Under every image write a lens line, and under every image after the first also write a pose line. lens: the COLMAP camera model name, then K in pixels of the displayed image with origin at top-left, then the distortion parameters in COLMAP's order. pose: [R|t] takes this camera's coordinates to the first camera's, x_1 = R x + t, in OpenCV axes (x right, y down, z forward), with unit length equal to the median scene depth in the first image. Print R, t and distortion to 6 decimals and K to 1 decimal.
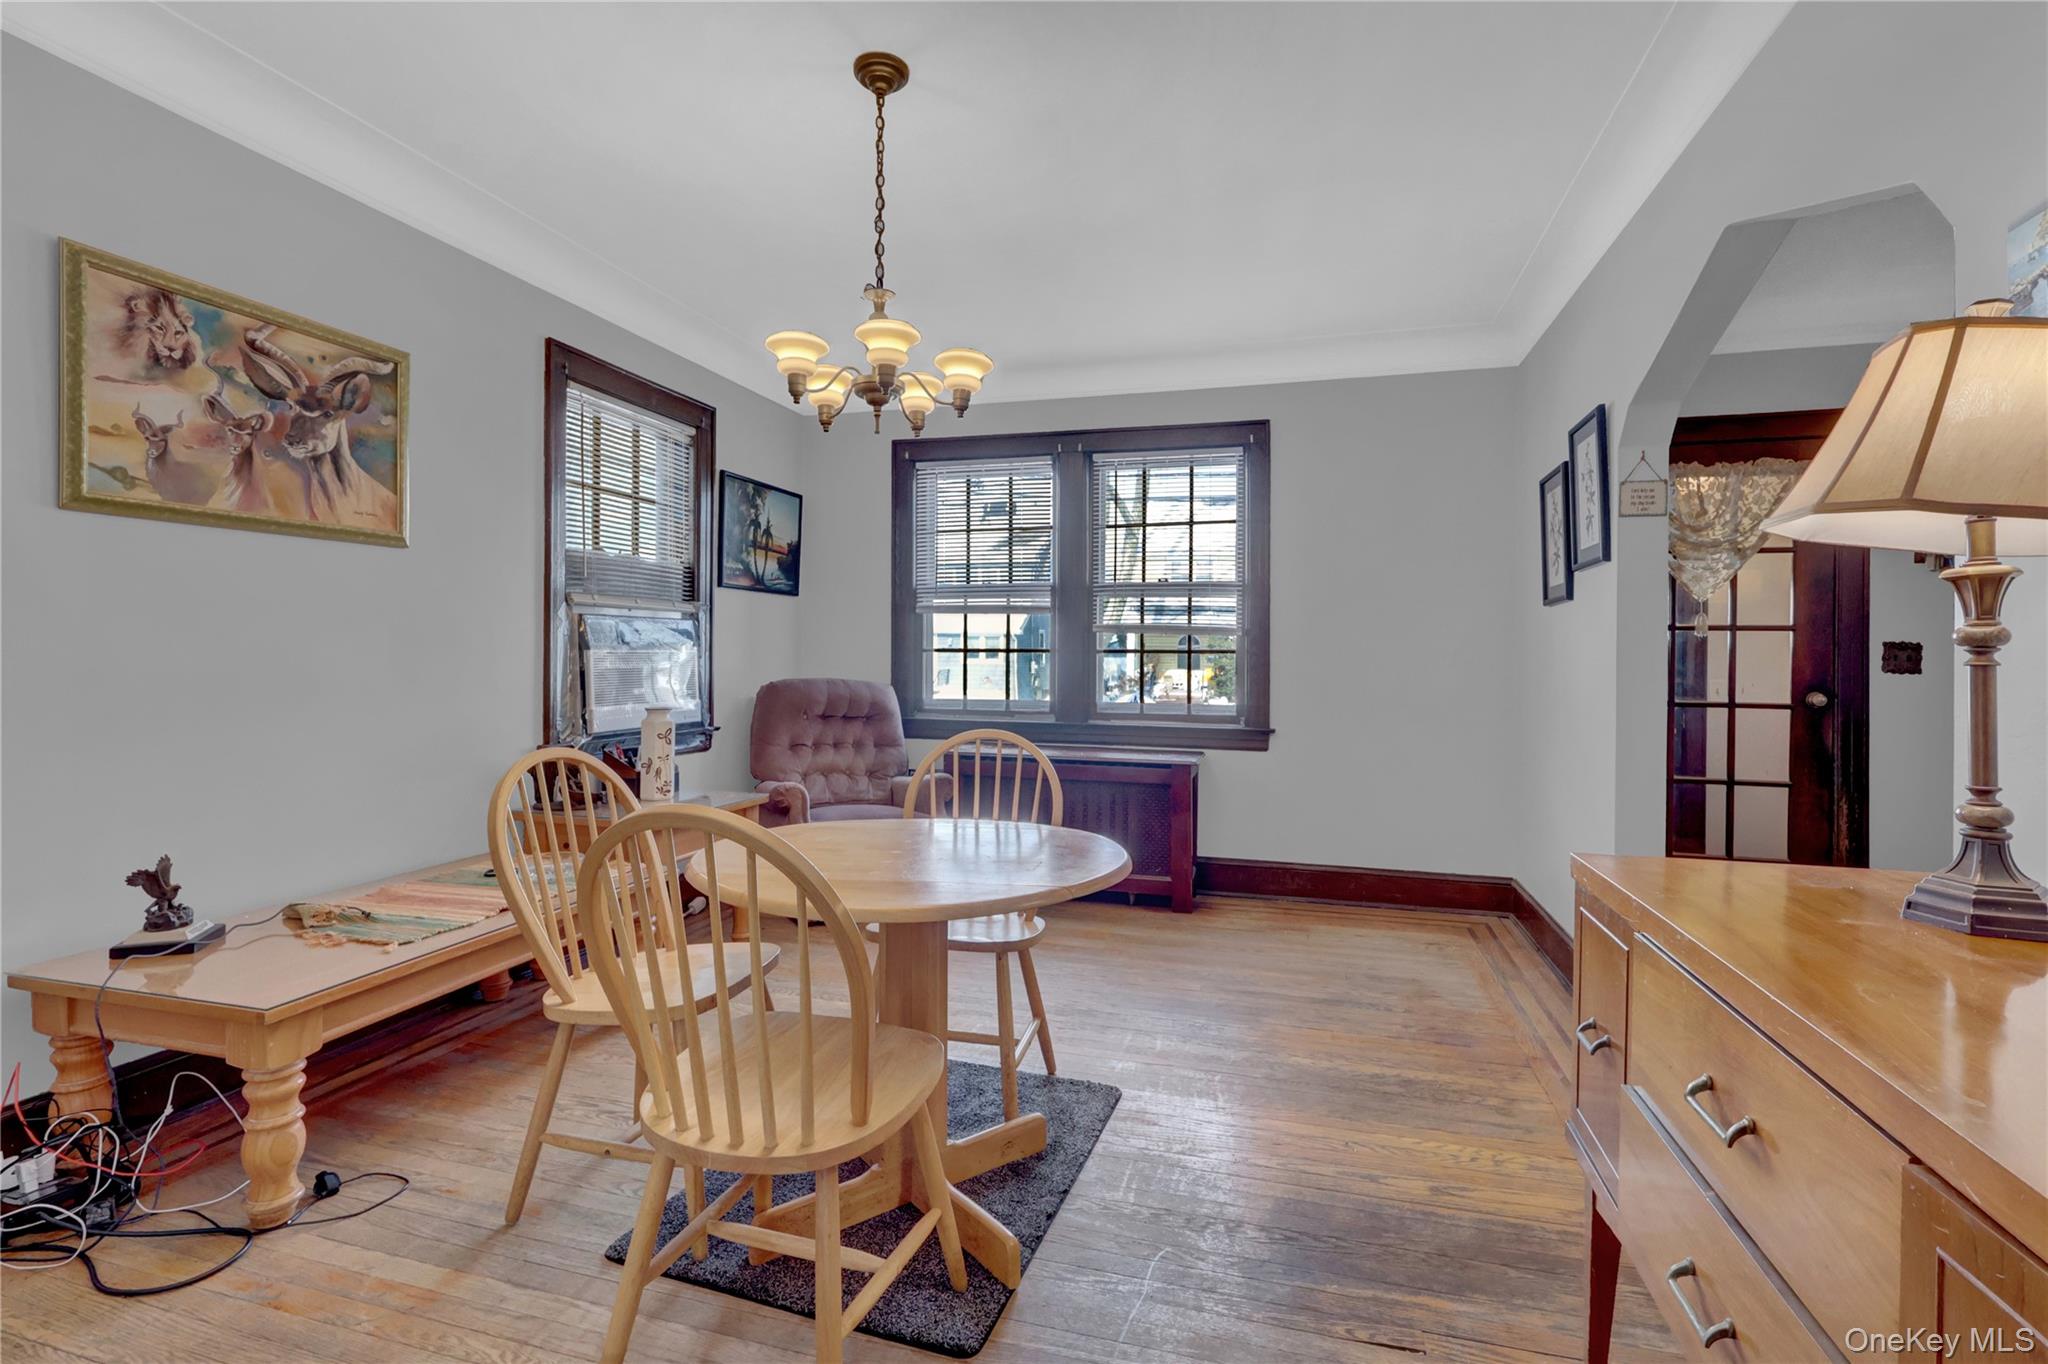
lens RADIAL K [[963.4, 0, 1015.9], [0, 963.4, 672.2], [0, 0, 1]] dist [0.000270, 0.000546]
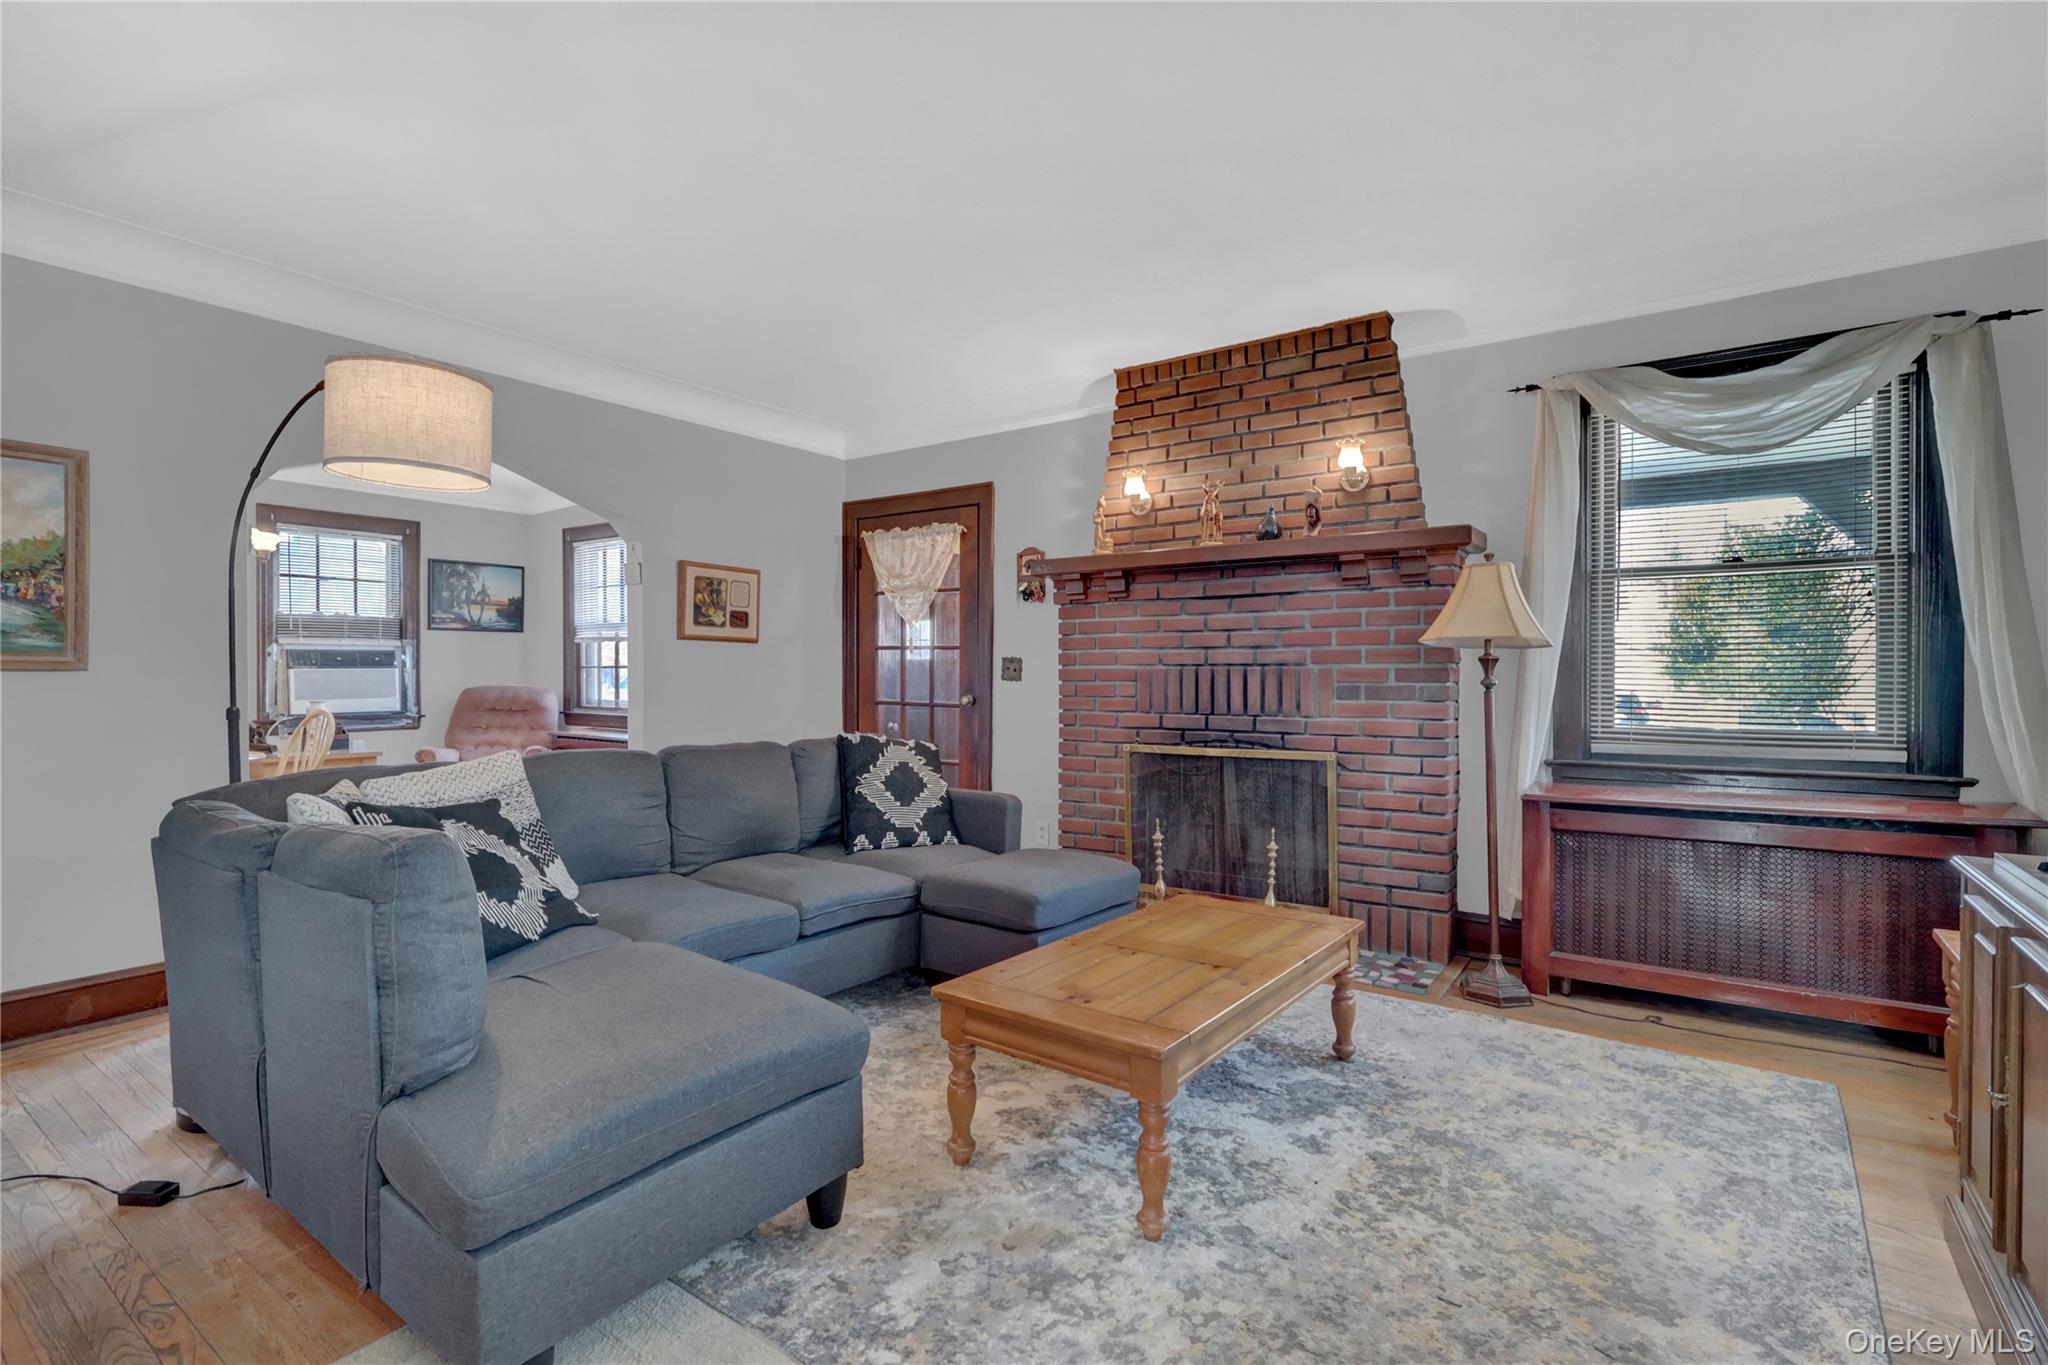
lens RADIAL K [[963.4, 0, 1026.8], [0, 963.4, 682.2], [0, 0, 1]] dist [0.000270, 0.000546]
pose [[0.948171, -0.000037, -0.317761, 1.113829], [-0.003190, 0.999949, -0.009633, 0.013363], [0.317745, 0.010148, 0.948122, -0.215780]]
